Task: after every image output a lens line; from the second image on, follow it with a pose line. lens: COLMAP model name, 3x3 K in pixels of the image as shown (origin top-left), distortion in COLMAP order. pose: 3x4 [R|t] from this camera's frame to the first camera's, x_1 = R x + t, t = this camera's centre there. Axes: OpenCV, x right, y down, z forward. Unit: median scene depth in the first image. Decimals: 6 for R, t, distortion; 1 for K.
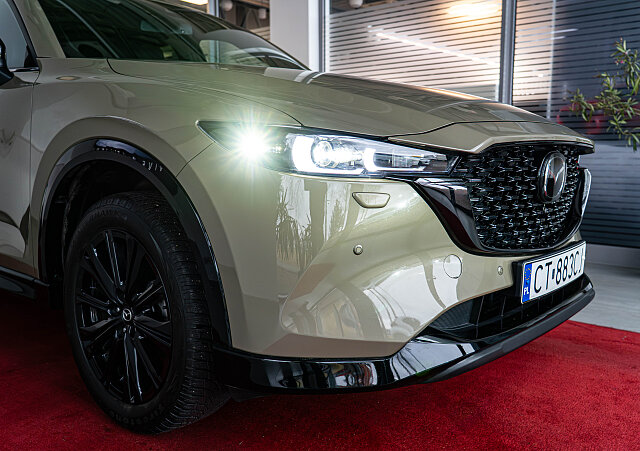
lens RADIAL K [[599.4, 0, 320.0], [0, 599.4, 225.5], [0, 0, 1]] dist [0.007778, 0.010163]
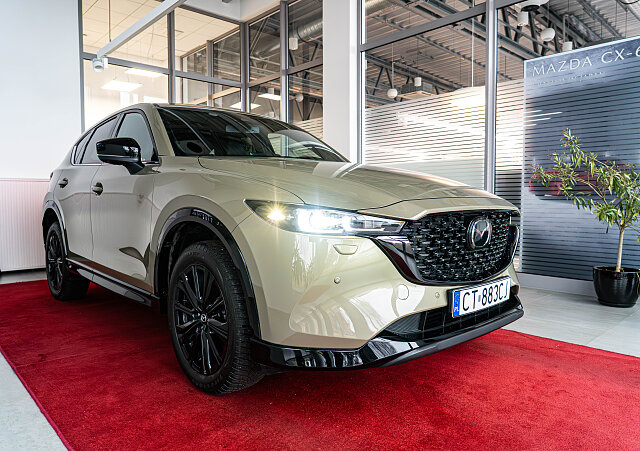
lens RADIAL K [[458.4, 0, 320.0], [0, 458.4, 225.5], [0, 0, 1]] dist [-0.026726, 0.000510]
pose [[0.993396, 0.005570, -0.114598, 0.124786], [-0.013620, 0.997483, -0.069585, -0.016061], [0.113922, 0.070686, 0.990972, -0.186224]]
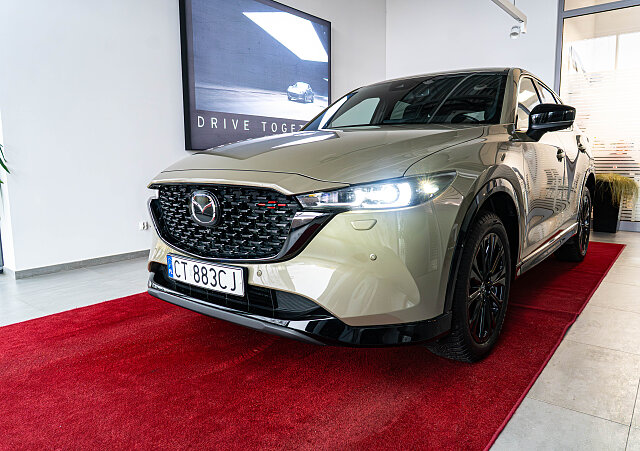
lens RADIAL K [[458.4, 0, 320.0], [0, 458.4, 225.5], [0, 0, 1]] dist [-0.026726, 0.000510]
pose [[0.036935, 0.136676, -0.989927, 1.519448], [-0.120447, 0.983990, 0.131362, -0.223684], [0.992032, 0.114382, 0.052806, 1.255917]]
